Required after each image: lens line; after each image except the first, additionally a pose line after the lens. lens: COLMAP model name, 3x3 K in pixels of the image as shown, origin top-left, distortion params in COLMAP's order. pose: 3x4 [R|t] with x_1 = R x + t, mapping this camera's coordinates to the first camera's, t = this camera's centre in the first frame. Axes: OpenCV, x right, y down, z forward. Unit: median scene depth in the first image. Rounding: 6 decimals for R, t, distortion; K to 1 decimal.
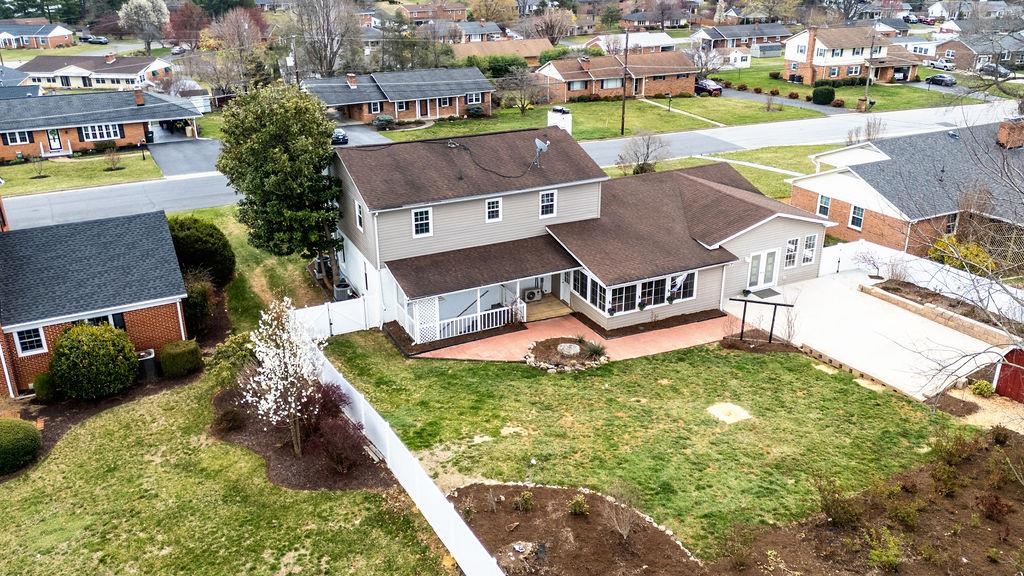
lens RADIAL K [[805.4, 0, 512.4], [0, 805.4, 257.5], [0, 0, 1]] dist [0.074535, -0.077624]
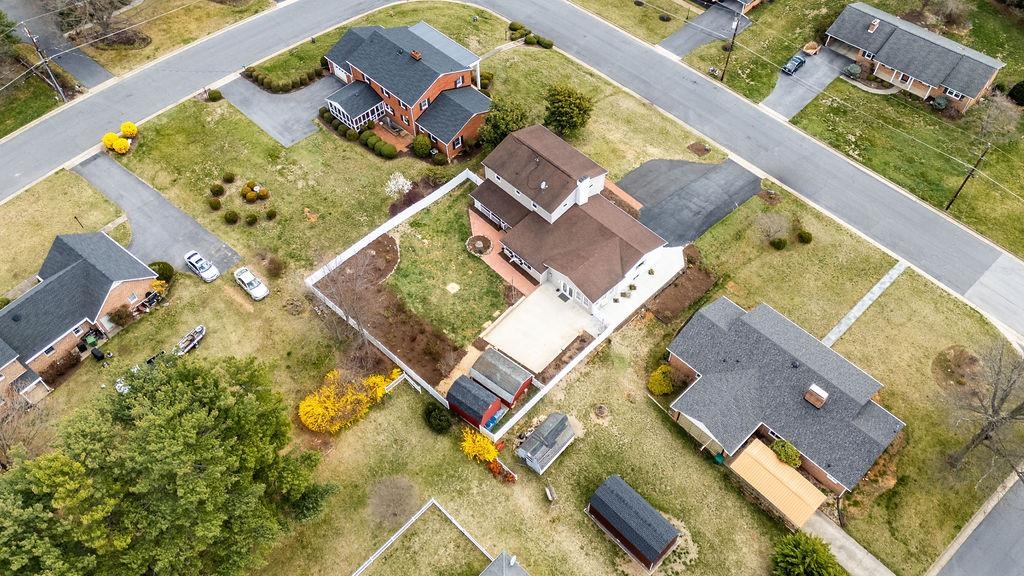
lens RADIAL K [[805.4, 0, 512.4], [0, 805.4, 257.5], [0, 0, 1]] dist [0.074535, -0.077624]
pose [[0.298427, 0.745230, -0.596300, 2.115107], [-0.324820, 0.666776, 0.670747, -2.079165], [0.897459, -0.006479, 0.441049, -0.211423]]
